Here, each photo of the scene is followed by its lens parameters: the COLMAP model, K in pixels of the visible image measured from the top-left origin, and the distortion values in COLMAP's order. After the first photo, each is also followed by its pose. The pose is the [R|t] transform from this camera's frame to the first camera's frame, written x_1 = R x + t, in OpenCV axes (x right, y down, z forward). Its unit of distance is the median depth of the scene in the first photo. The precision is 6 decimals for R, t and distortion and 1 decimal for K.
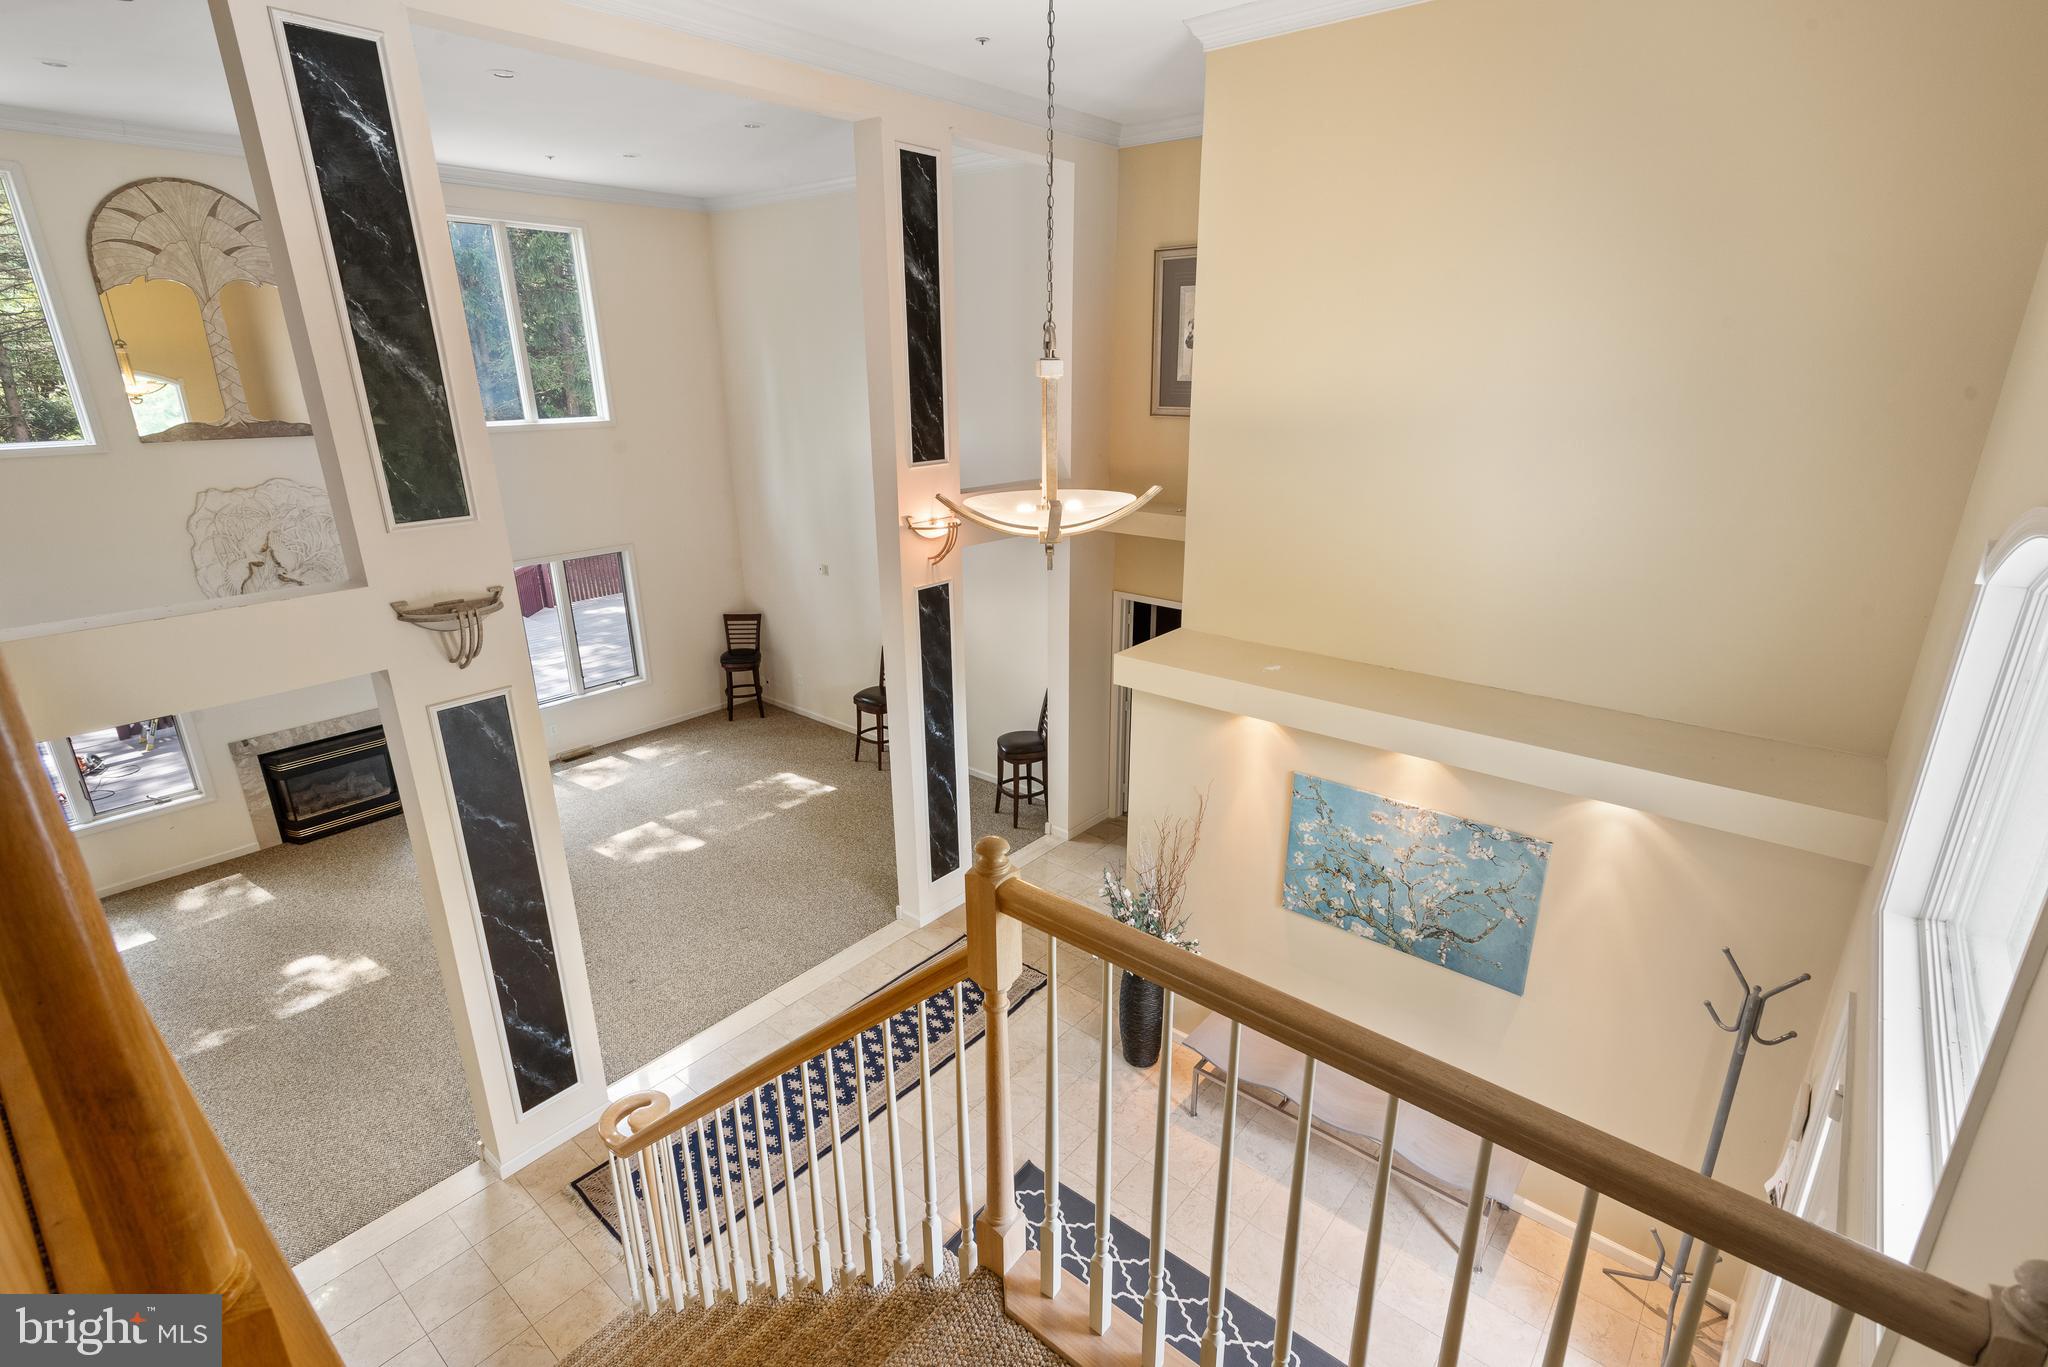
lens RADIAL K [[977.9, 0, 1031.0], [0, 977.9, 698.4], [0, 0, 1]] dist [0.025110, -0.008335]
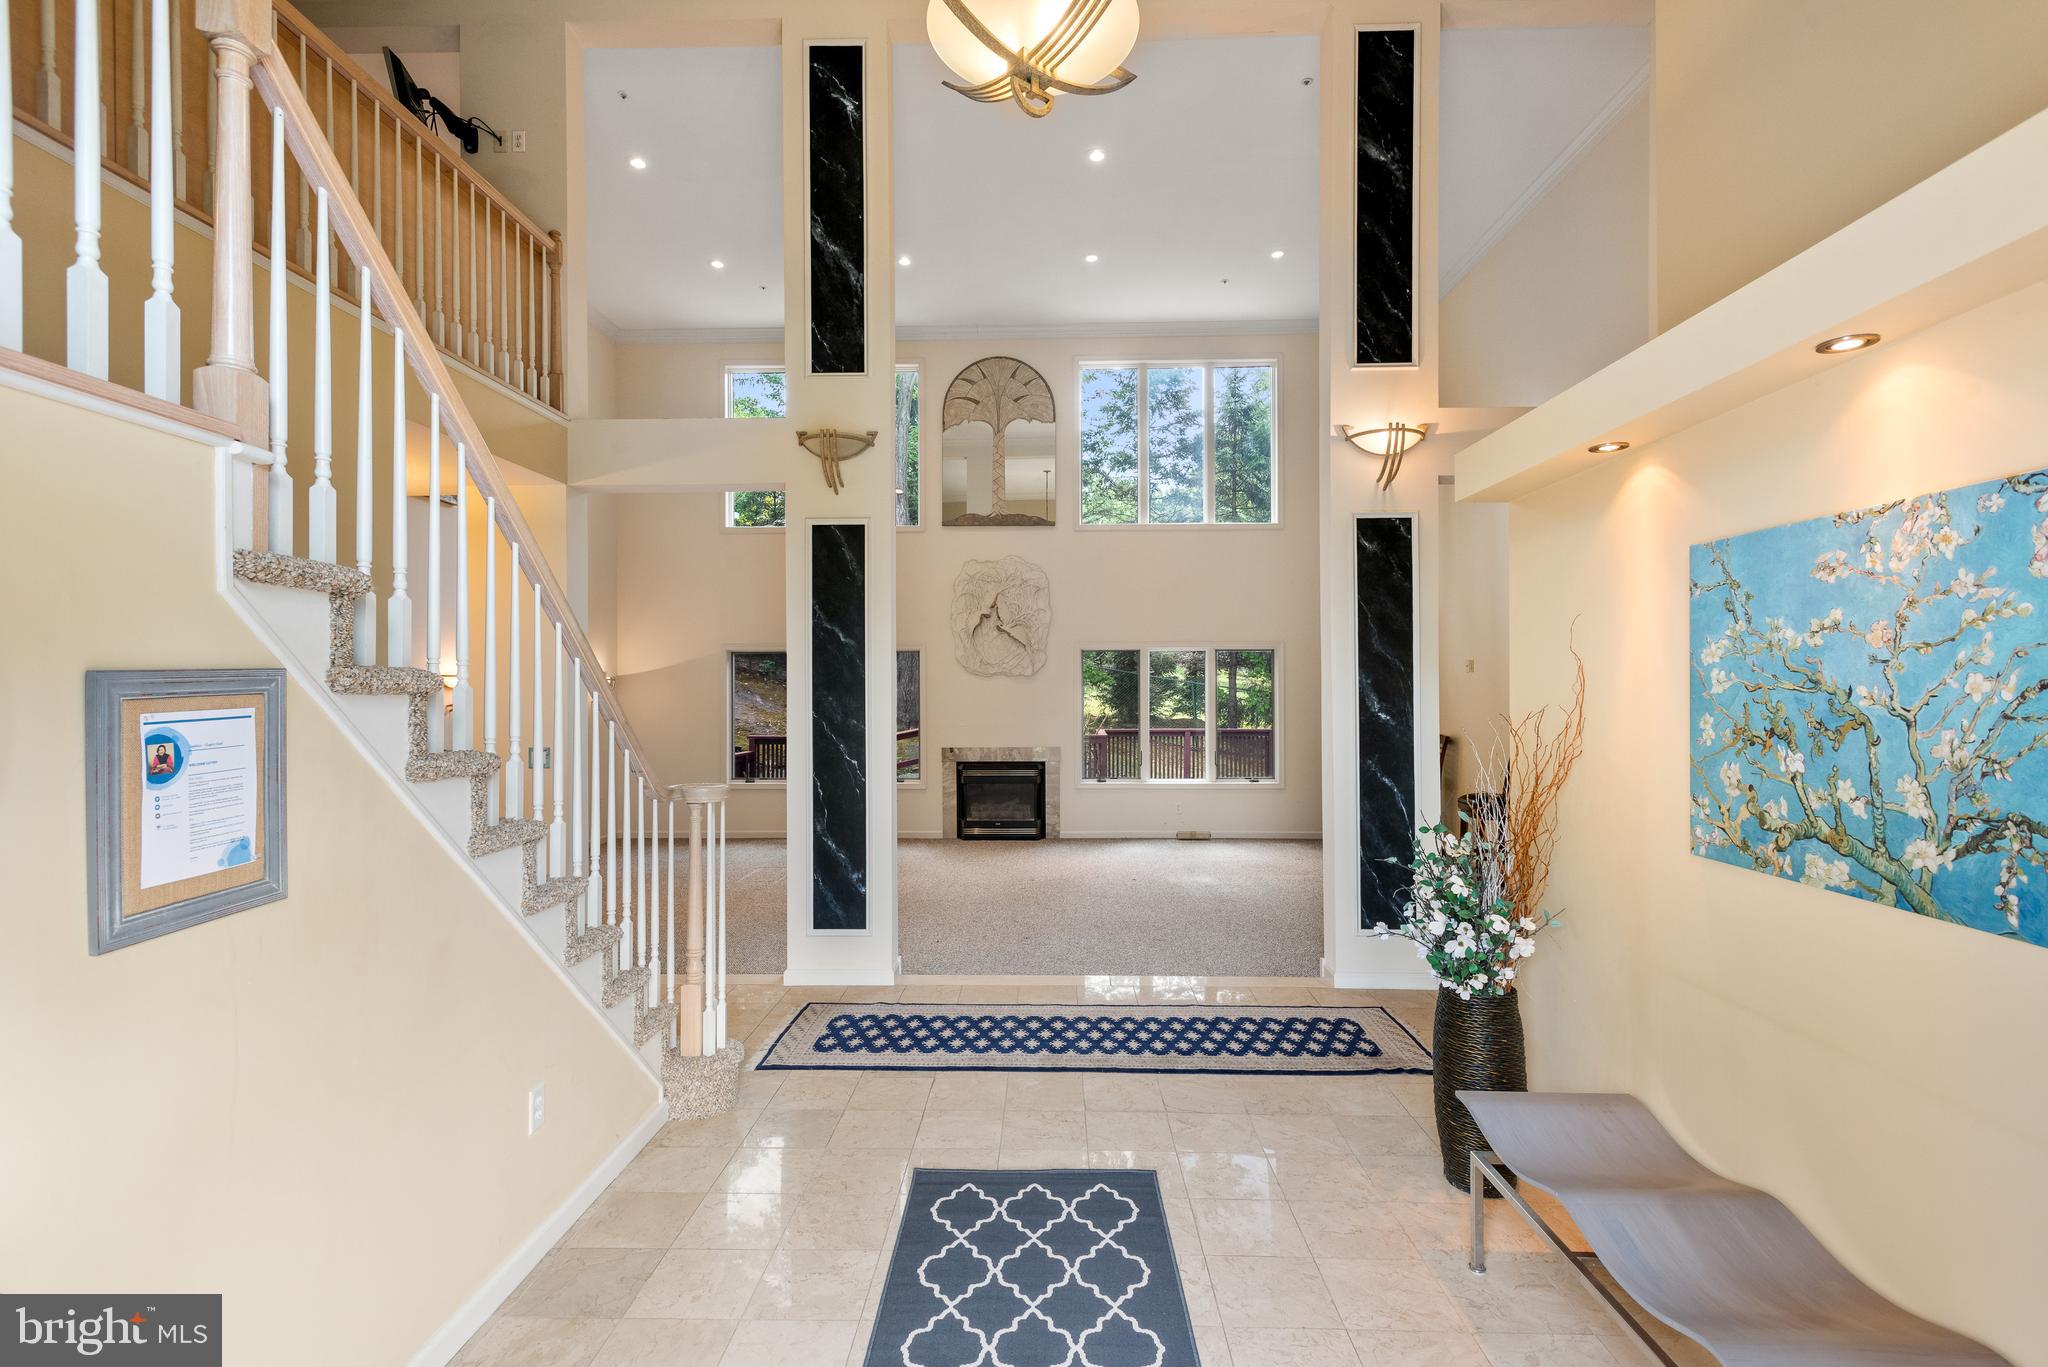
lens RADIAL K [[977.9, 0, 1031.0], [0, 977.9, 698.4], [0, 0, 1]] dist [0.025110, -0.008335]
pose [[0.614977, 0.002084, -0.788542, 0.456272], [-0.261251, 0.944058, -0.201252, 0.335778], [0.744010, 0.329773, 0.581119, 0.478800]]
